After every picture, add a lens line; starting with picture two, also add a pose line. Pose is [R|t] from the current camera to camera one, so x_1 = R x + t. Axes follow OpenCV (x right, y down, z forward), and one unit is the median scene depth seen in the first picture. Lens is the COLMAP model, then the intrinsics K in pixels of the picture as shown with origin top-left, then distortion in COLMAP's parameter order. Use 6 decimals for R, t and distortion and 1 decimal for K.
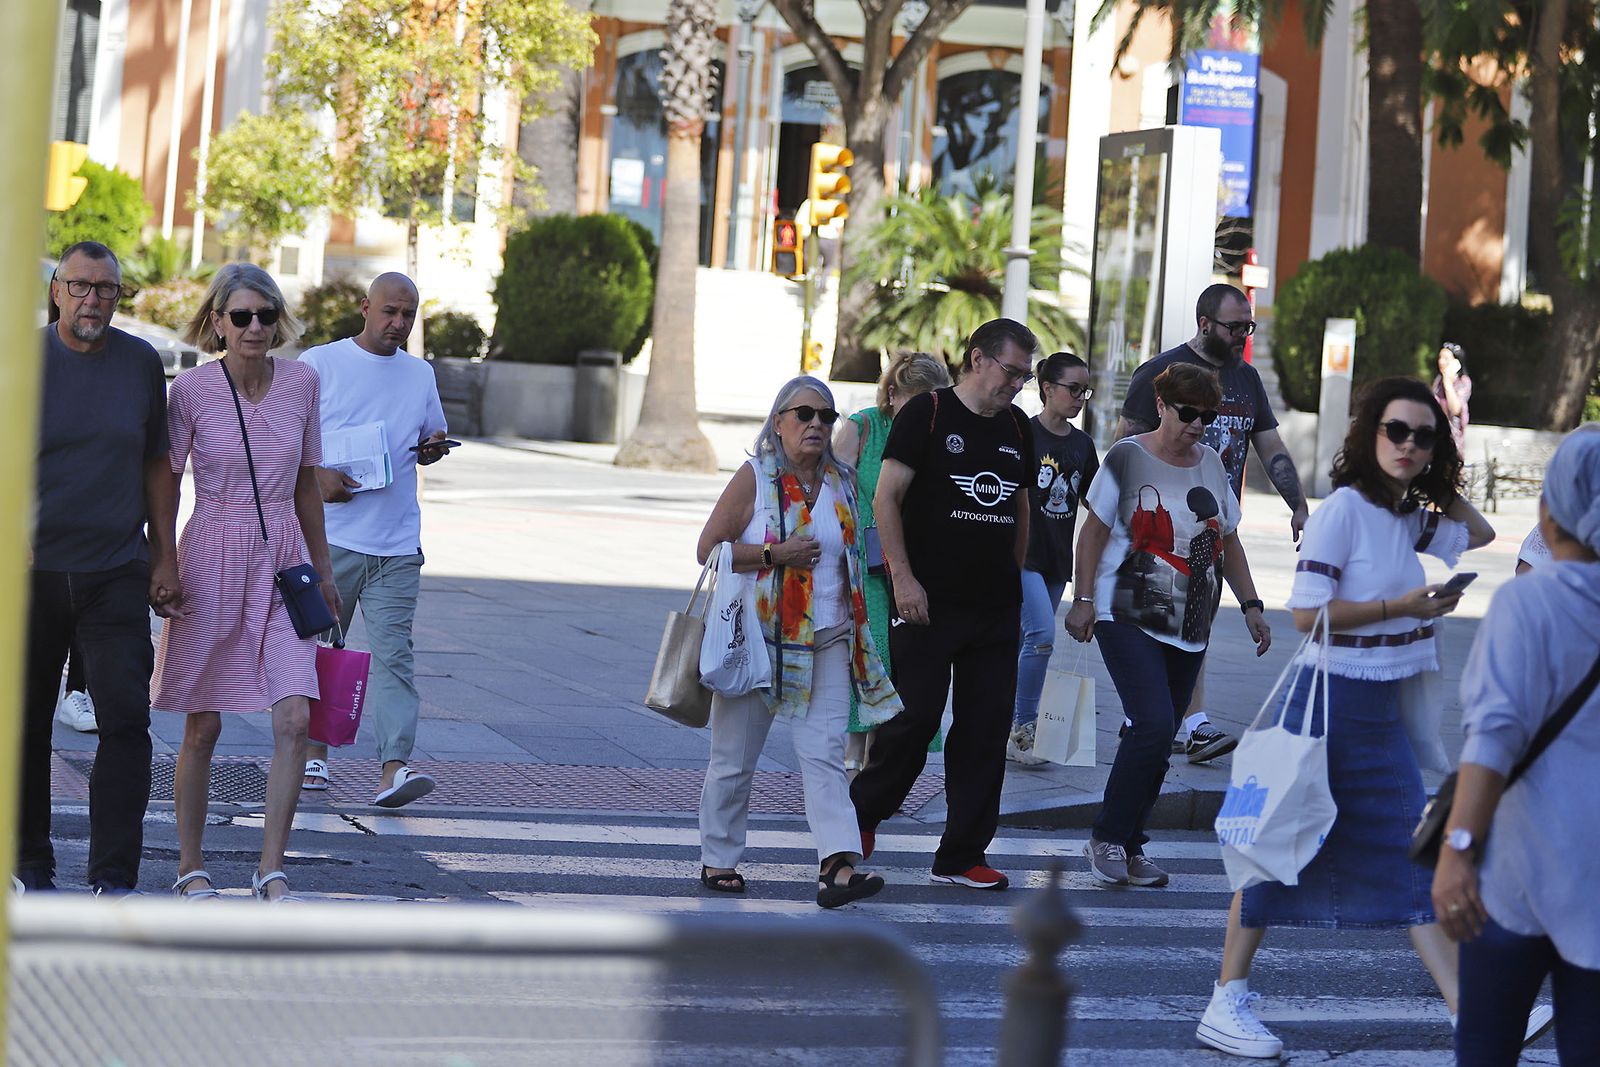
lens RADIAL K [[5858.2, 0, 800.0], [0, 5858.2, 533.5], [0, 0, 1]] dist [-0.326650, -3.082699]
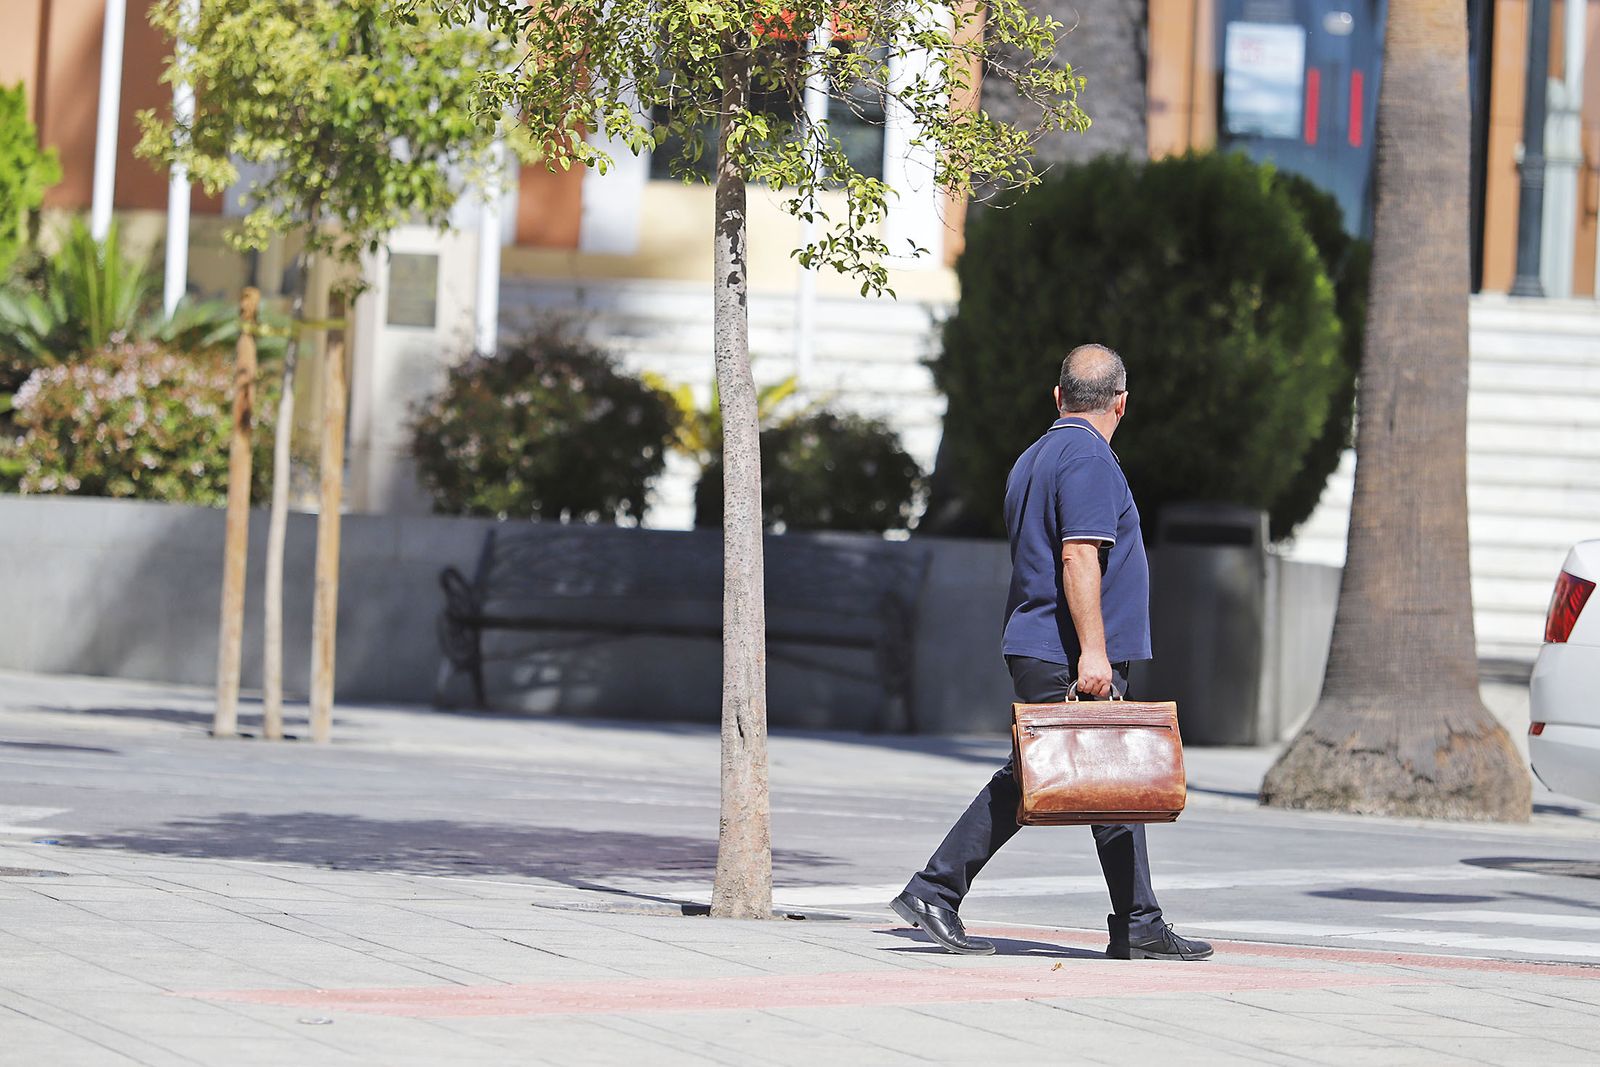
lens RADIAL K [[5858.2, 0, 800.0], [0, 5858.2, 533.5], [0, 0, 1]] dist [-0.326650, -3.082699]
pose [[0.998561, -0.018839, -0.050202, -0.042365], [0.017393, 0.999426, -0.029084, -0.018647], [0.050721, 0.028169, 0.998316, 0.613042]]
